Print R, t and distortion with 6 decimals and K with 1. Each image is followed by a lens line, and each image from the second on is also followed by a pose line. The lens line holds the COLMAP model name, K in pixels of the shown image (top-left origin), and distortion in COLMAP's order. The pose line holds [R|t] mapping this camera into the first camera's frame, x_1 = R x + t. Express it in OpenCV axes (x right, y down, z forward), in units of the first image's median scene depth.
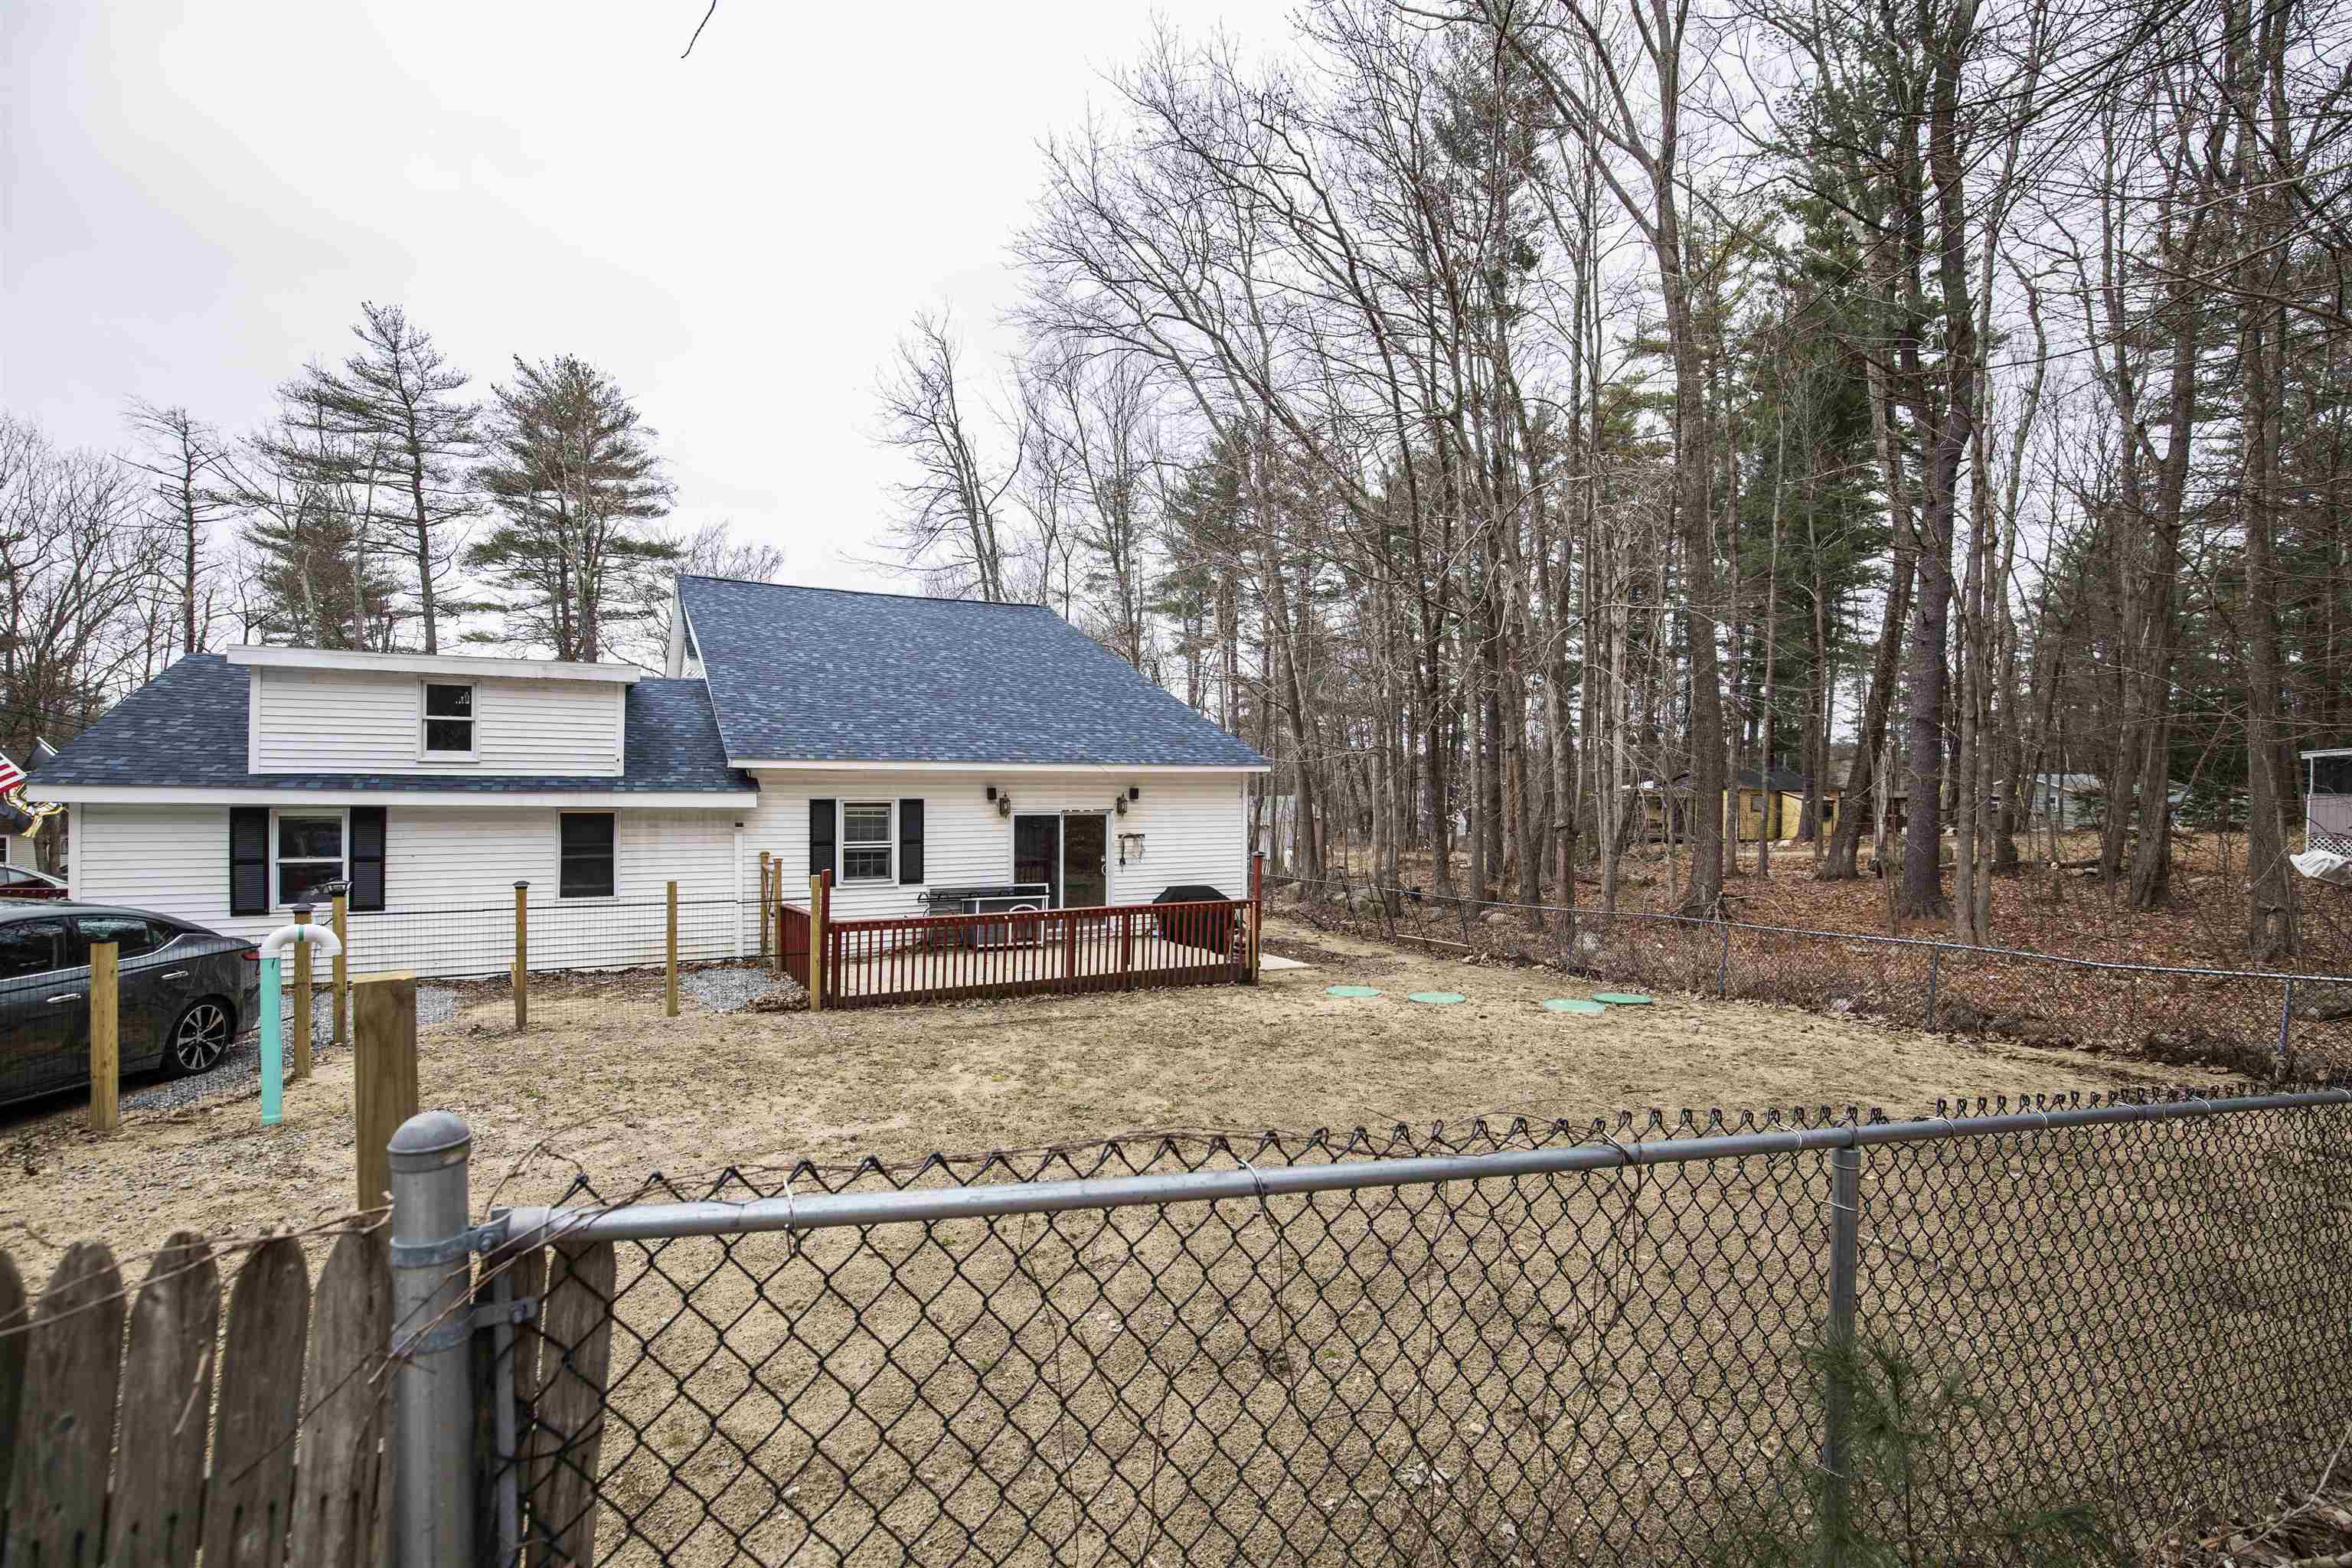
lens RADIAL K [[1083.5, 0, 1182.1], [0, 1083.5, 785.1], [0, 0, 1]] dist [-0.033281, 0.001659]
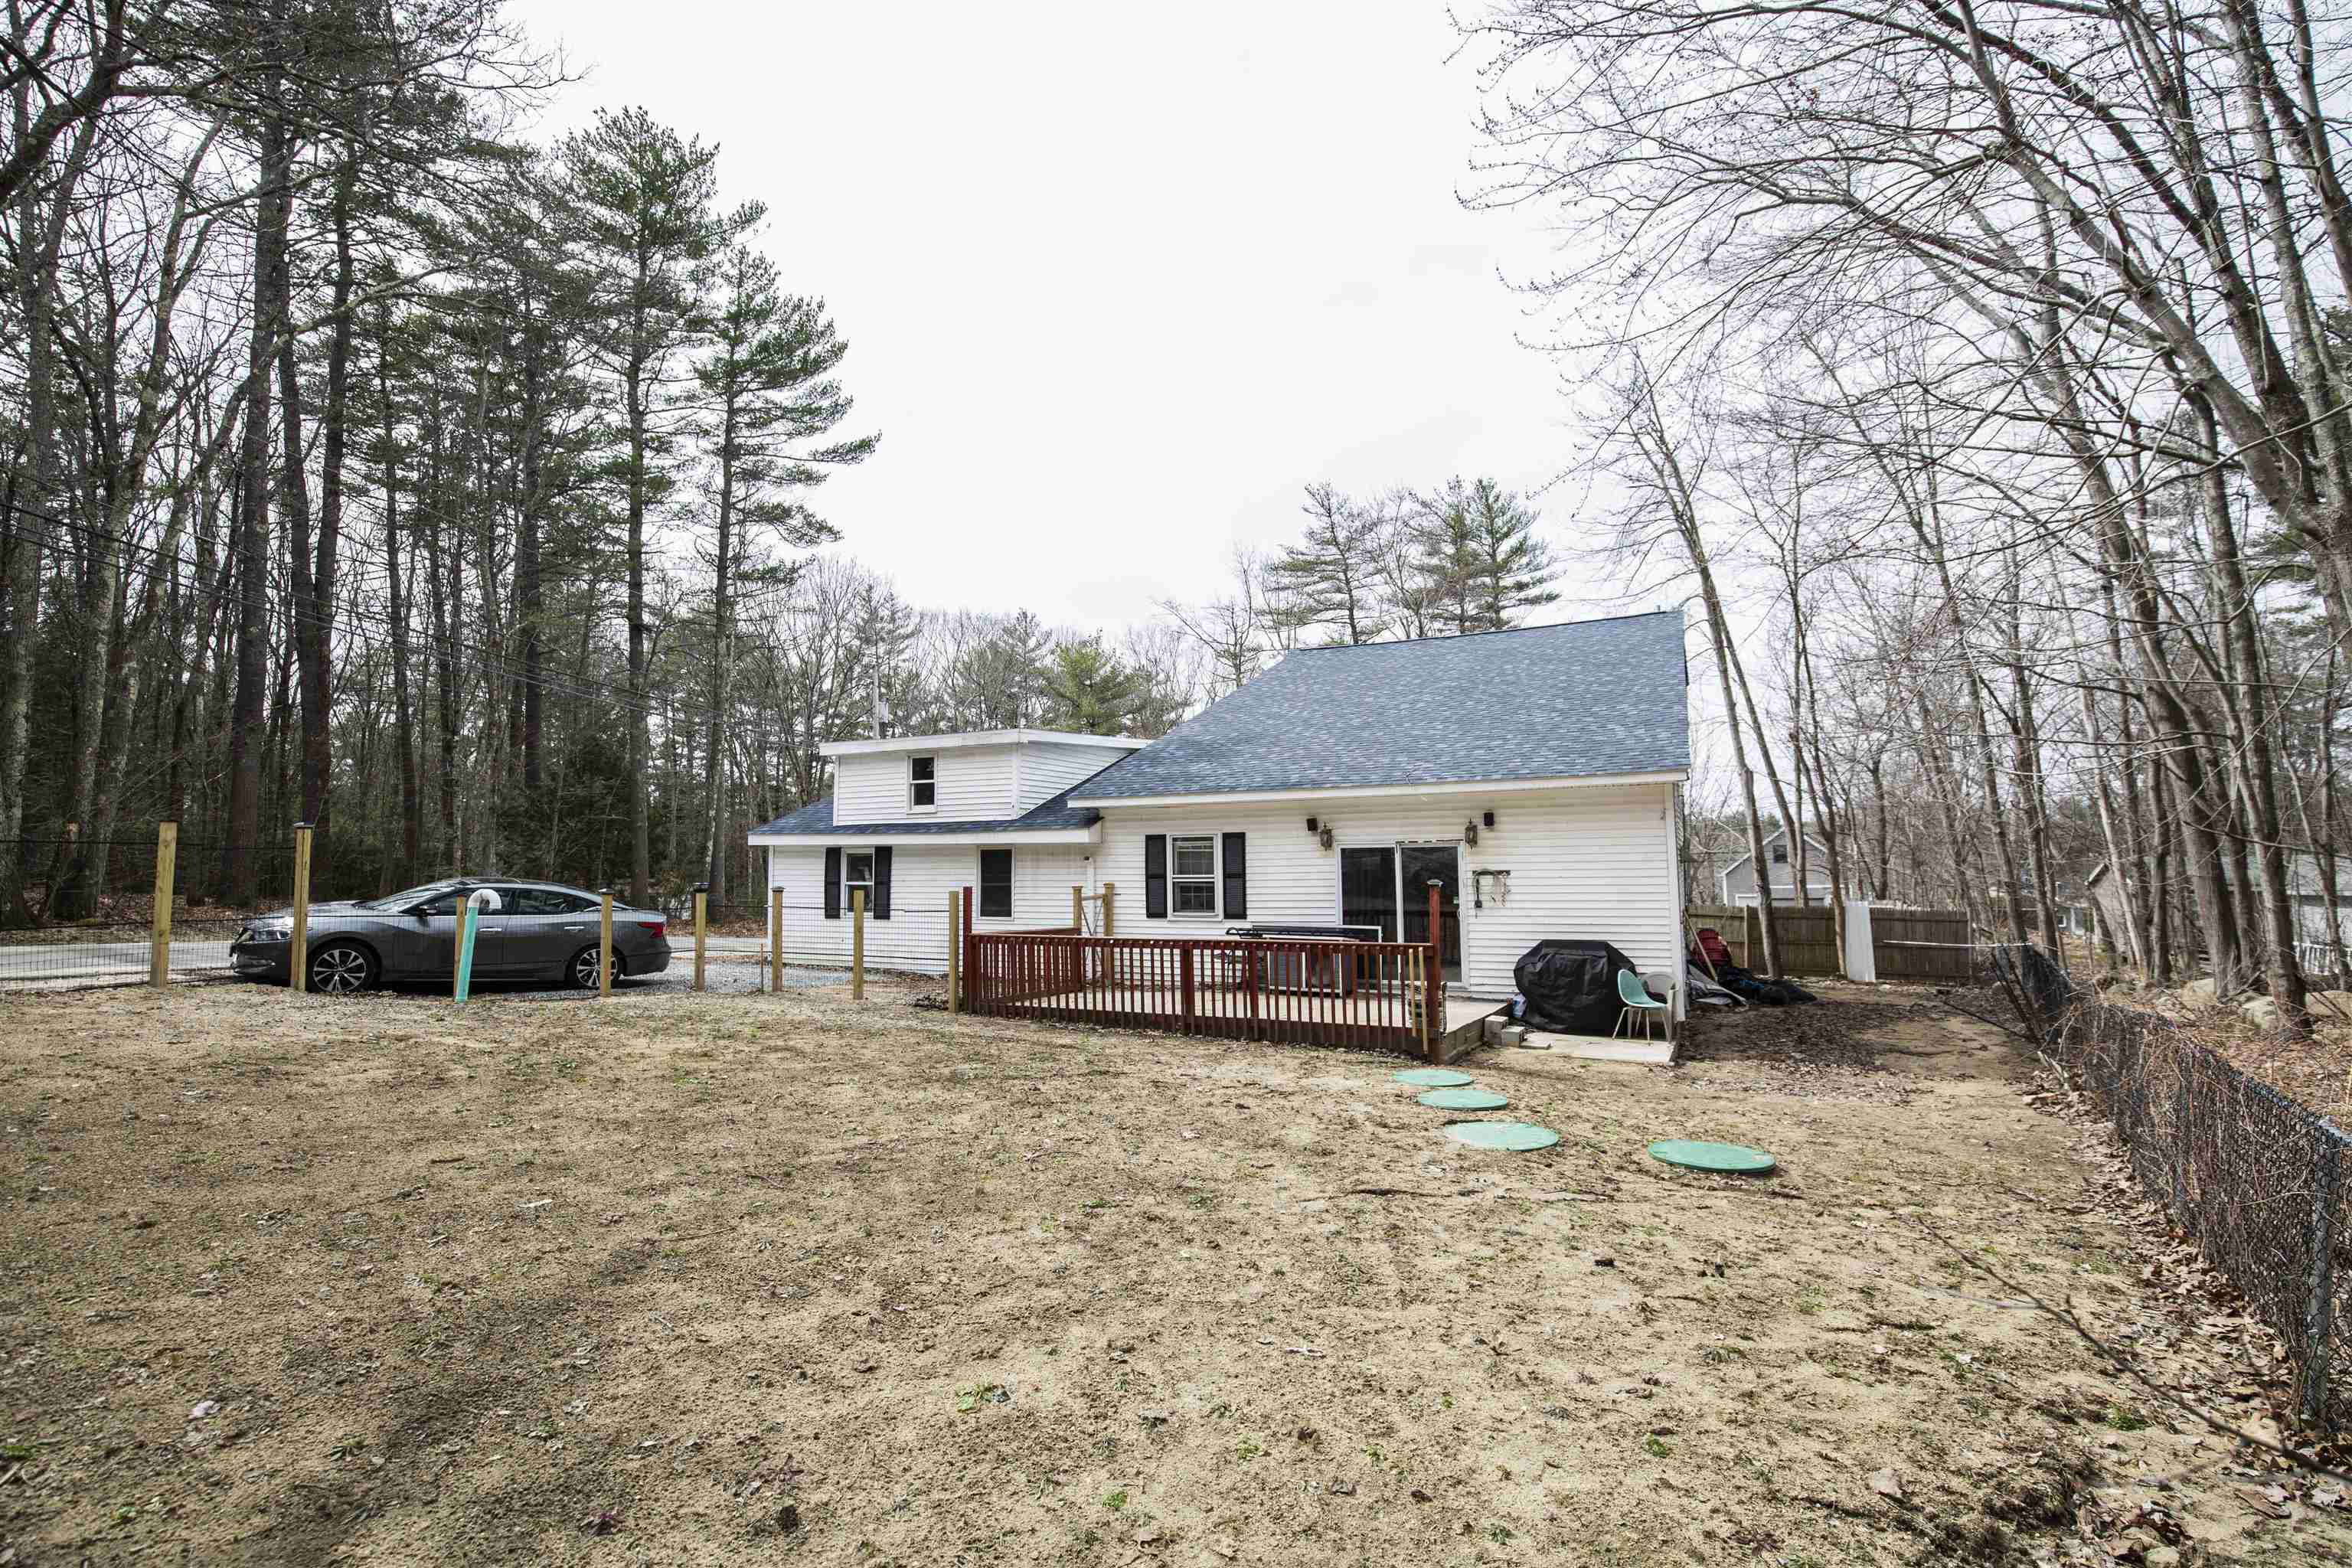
lens RADIAL K [[1083.5, 0, 1179.1], [0, 1083.5, 776.1], [0, 0, 1]] dist [-0.033281, 0.001659]
pose [[0.560014, -0.084418, -0.824171, 0.537333], [0.009345, 0.995375, -0.095605, 0.055766], [0.828431, 0.045838, 0.558213, 0.410124]]
